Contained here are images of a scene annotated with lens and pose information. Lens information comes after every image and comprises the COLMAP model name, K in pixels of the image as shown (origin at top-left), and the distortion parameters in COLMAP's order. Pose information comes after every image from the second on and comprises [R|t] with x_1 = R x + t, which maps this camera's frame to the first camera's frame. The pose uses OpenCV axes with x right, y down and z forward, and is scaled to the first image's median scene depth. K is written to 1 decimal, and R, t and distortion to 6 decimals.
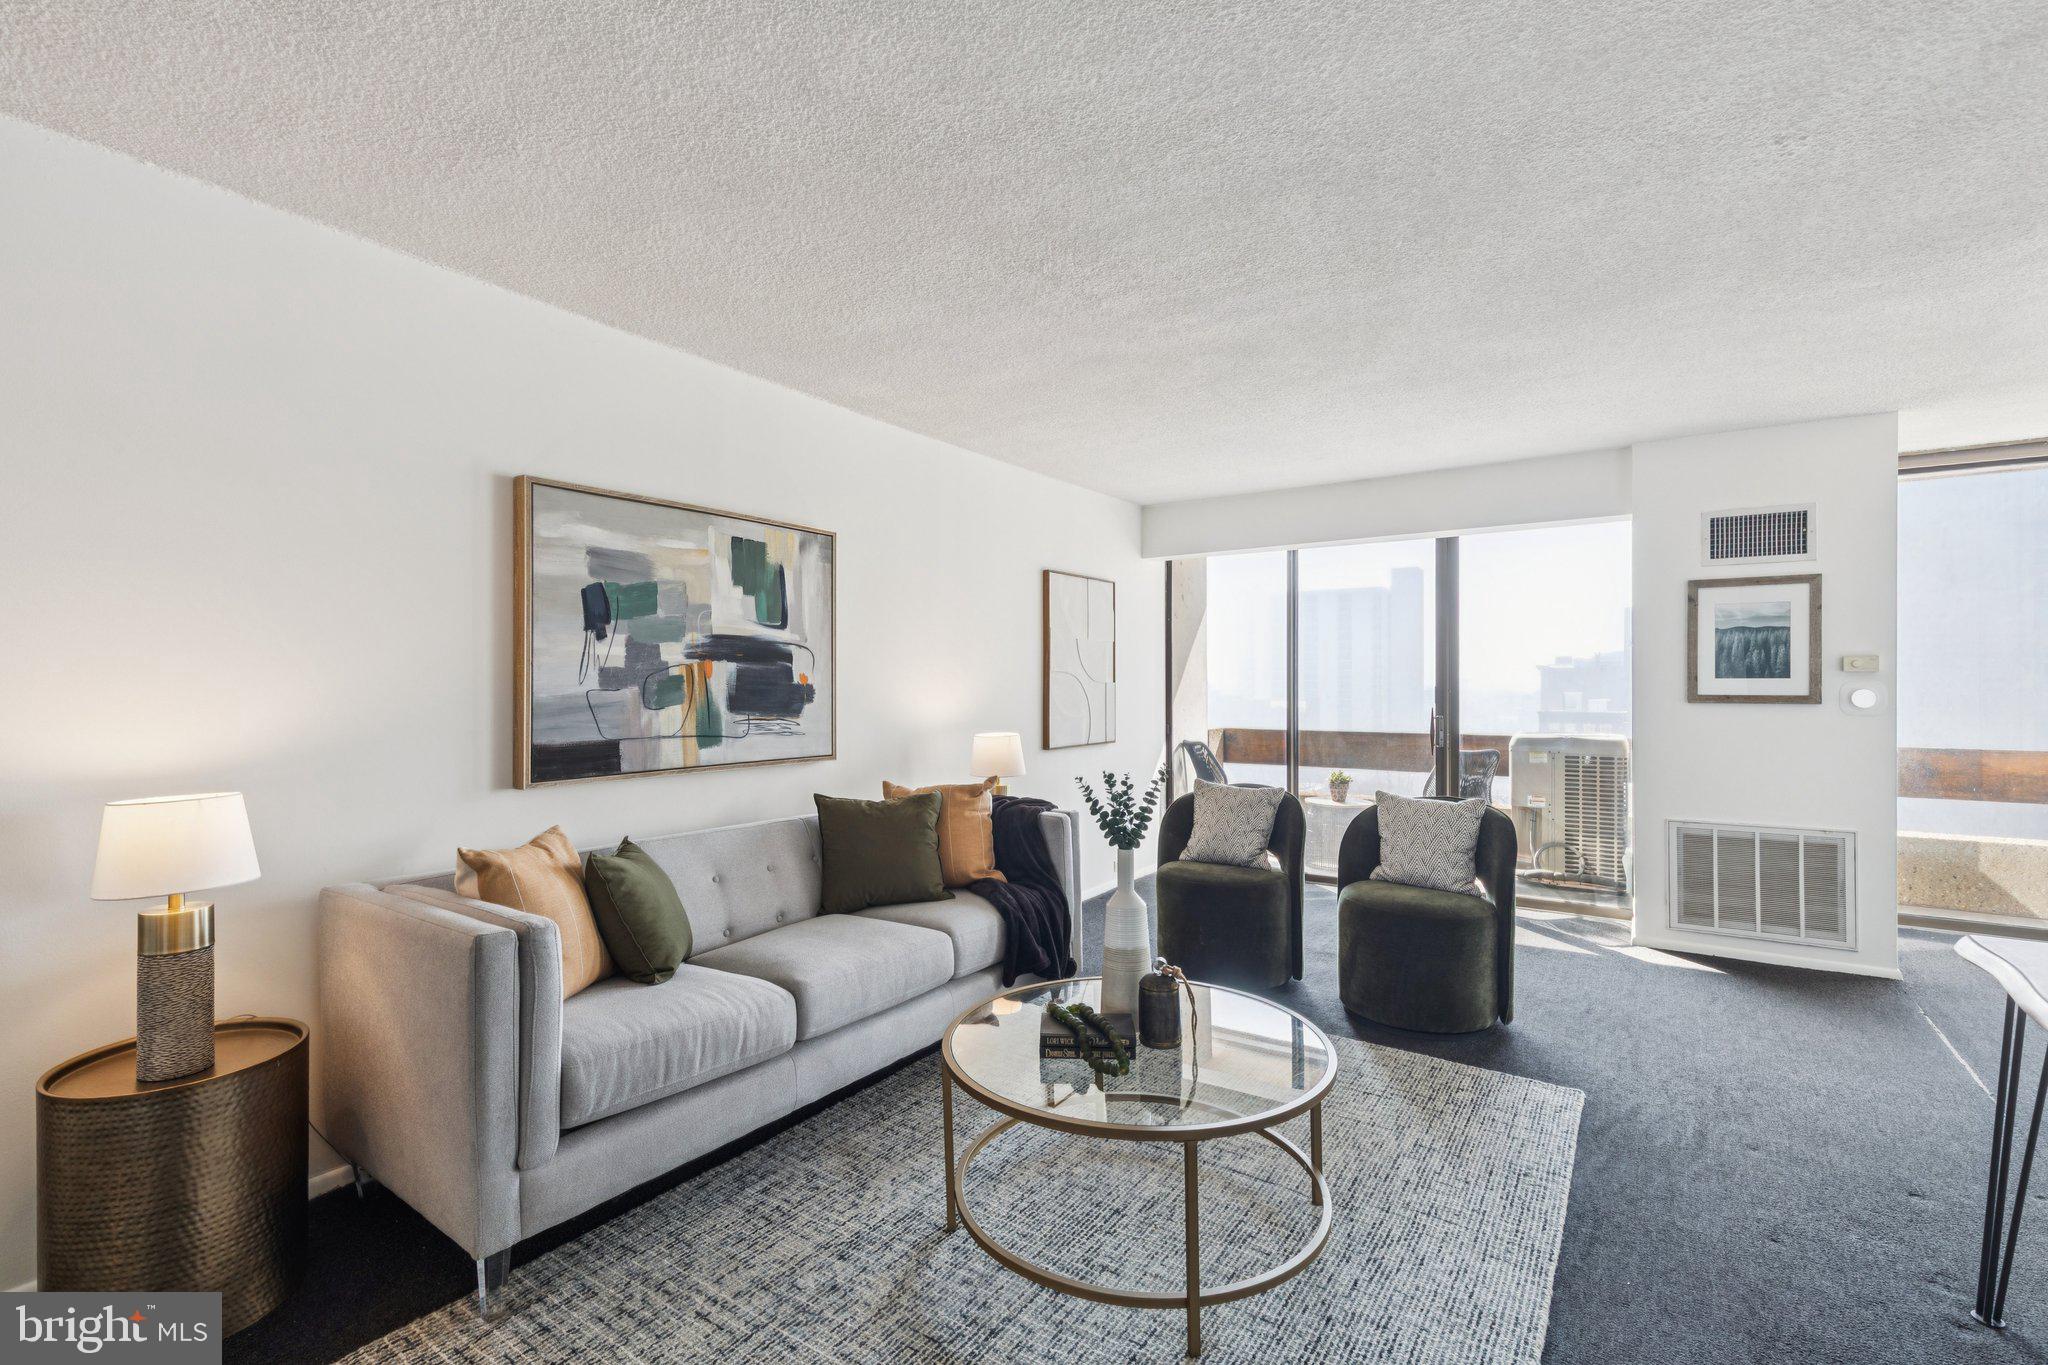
lens RADIAL K [[914.6, 0, 1028.0], [0, 914.6, 687.9], [0, 0, 1]] dist [0.008287, -0.000595]
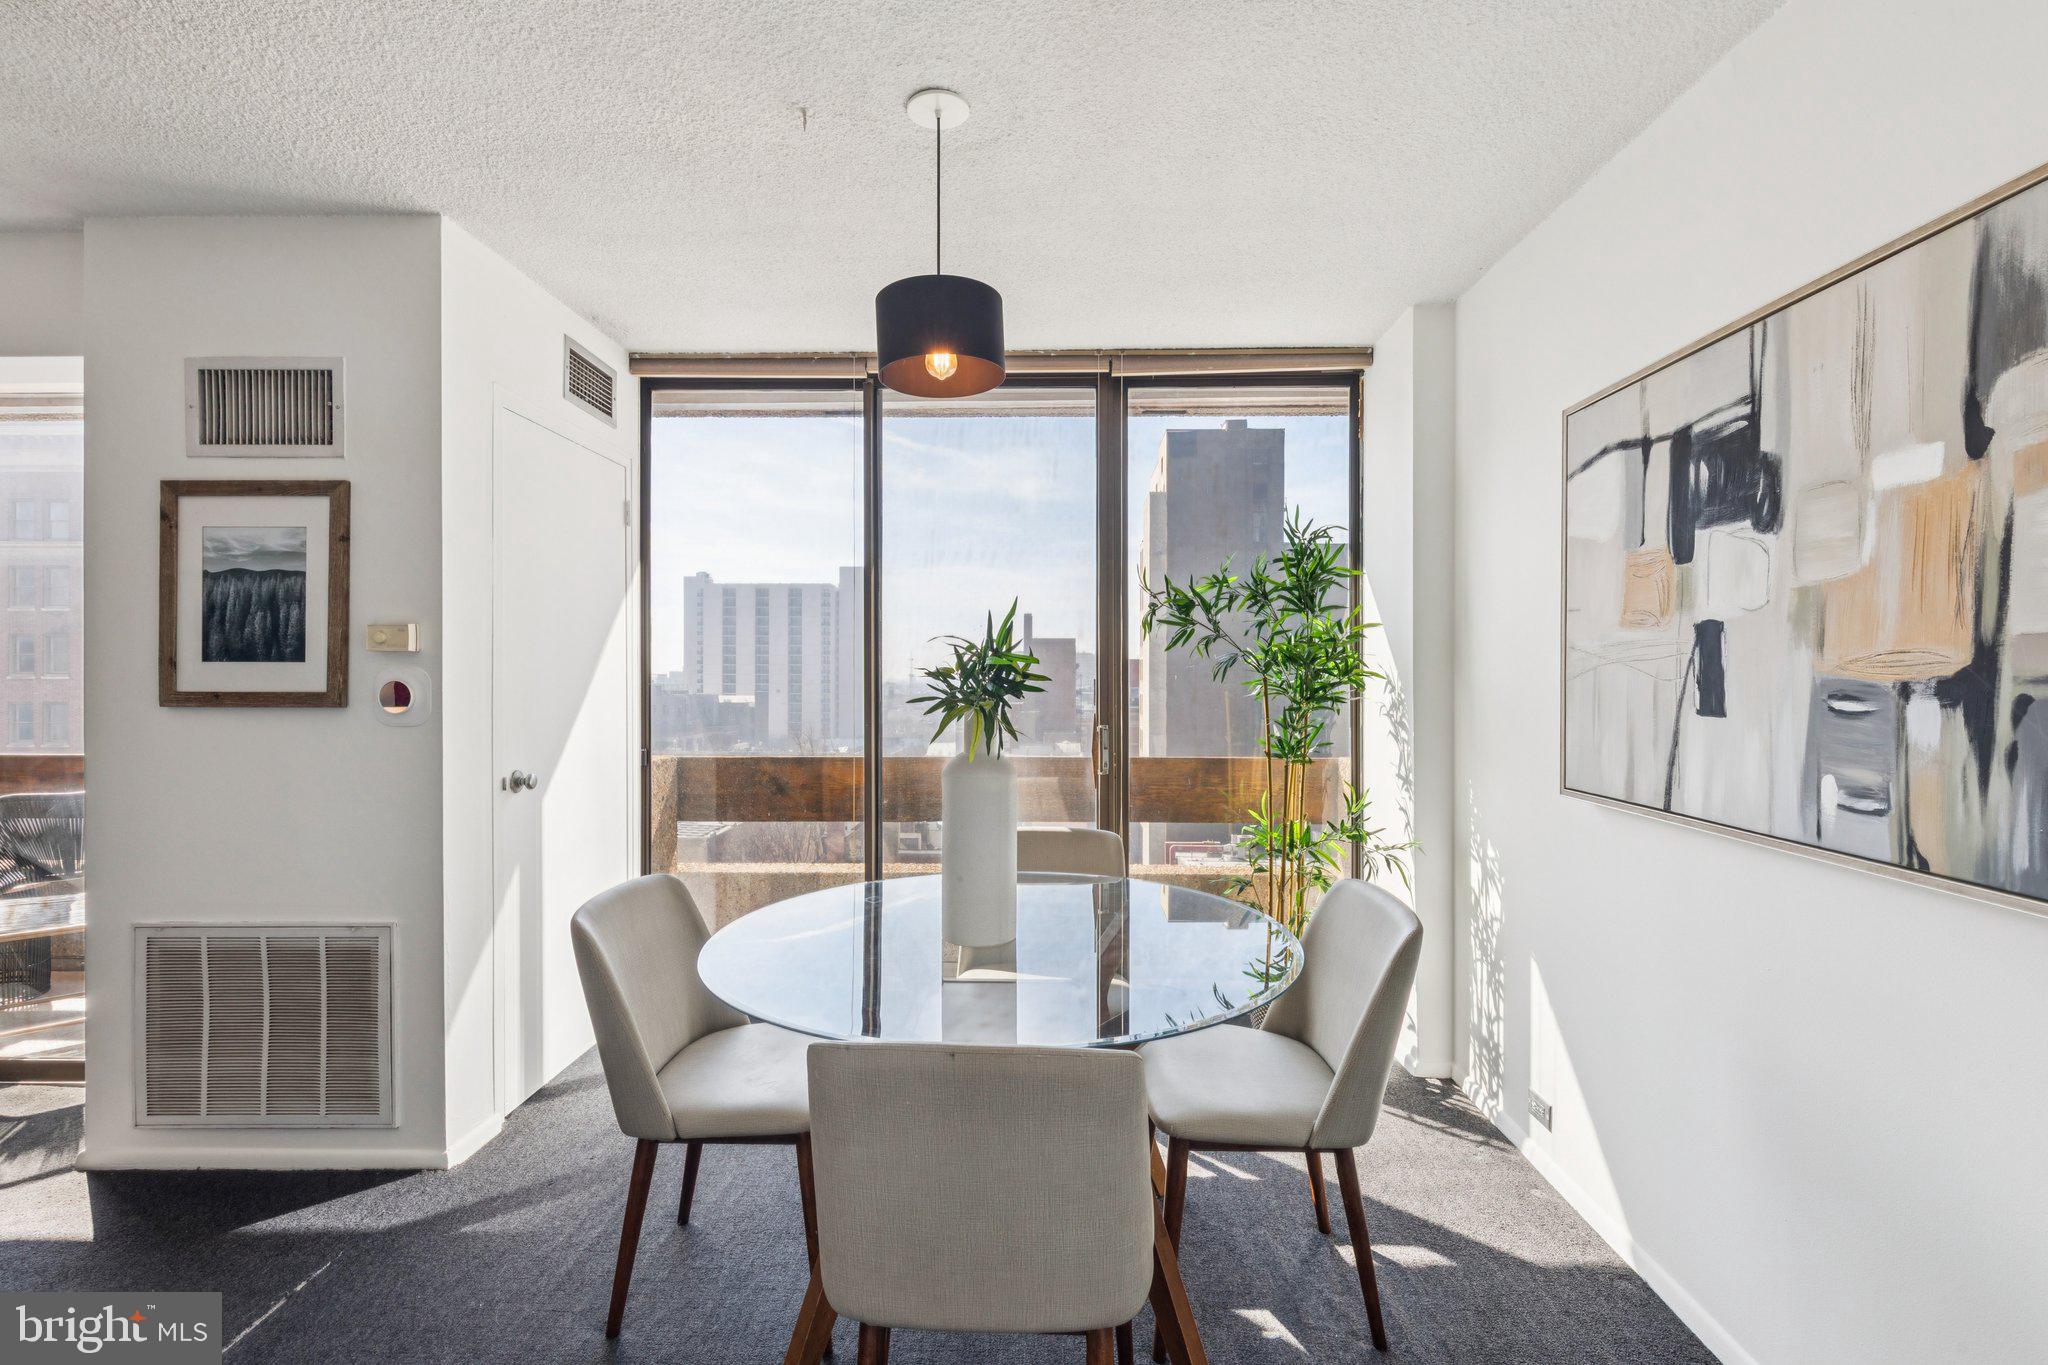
lens RADIAL K [[922.1, 0, 1034.7], [0, 922.1, 679.0], [0, 0, 1]] dist [0.002318, 0.000356]
pose [[0.838434, 0.002906, 0.544995, 1.126102], [-0.000477, 0.999989, -0.004598, 0.002922], [-0.545003, 0.003595, 0.838427, 0.346619]]
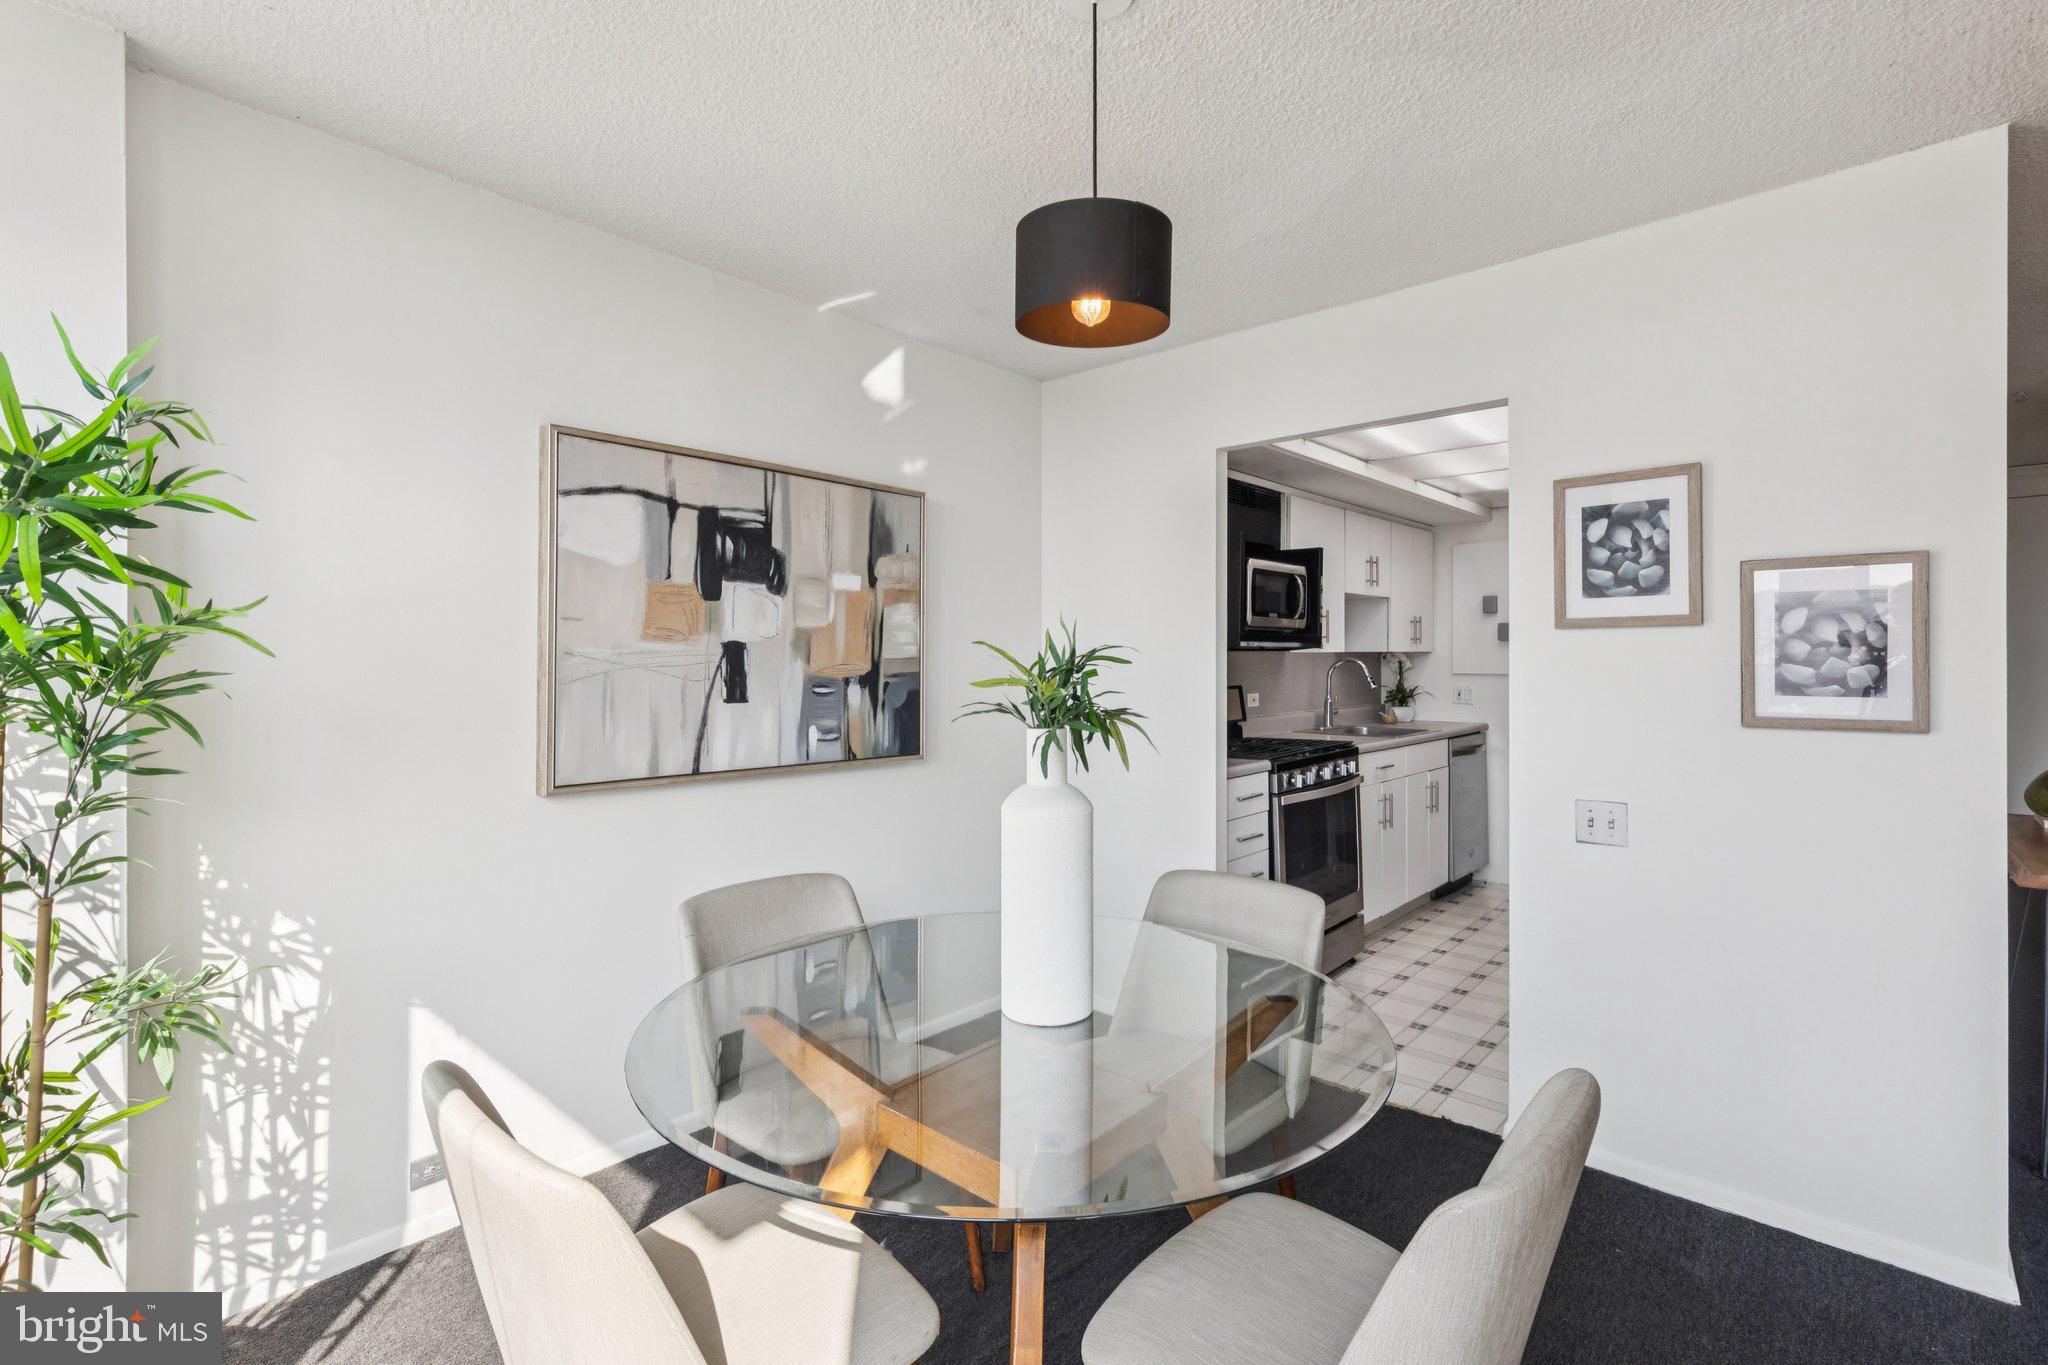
lens RADIAL K [[934.0, 0, 1030.5], [0, 934.0, 657.9], [0, 0, 1]] dist [0.016470, -0.000833]
pose [[-0.990722, 0.004519, 0.135829, 1.358198], [0.005423, 0.999966, 0.006286, -0.021655], [-0.135796, 0.006964, -0.990712, 1.342861]]
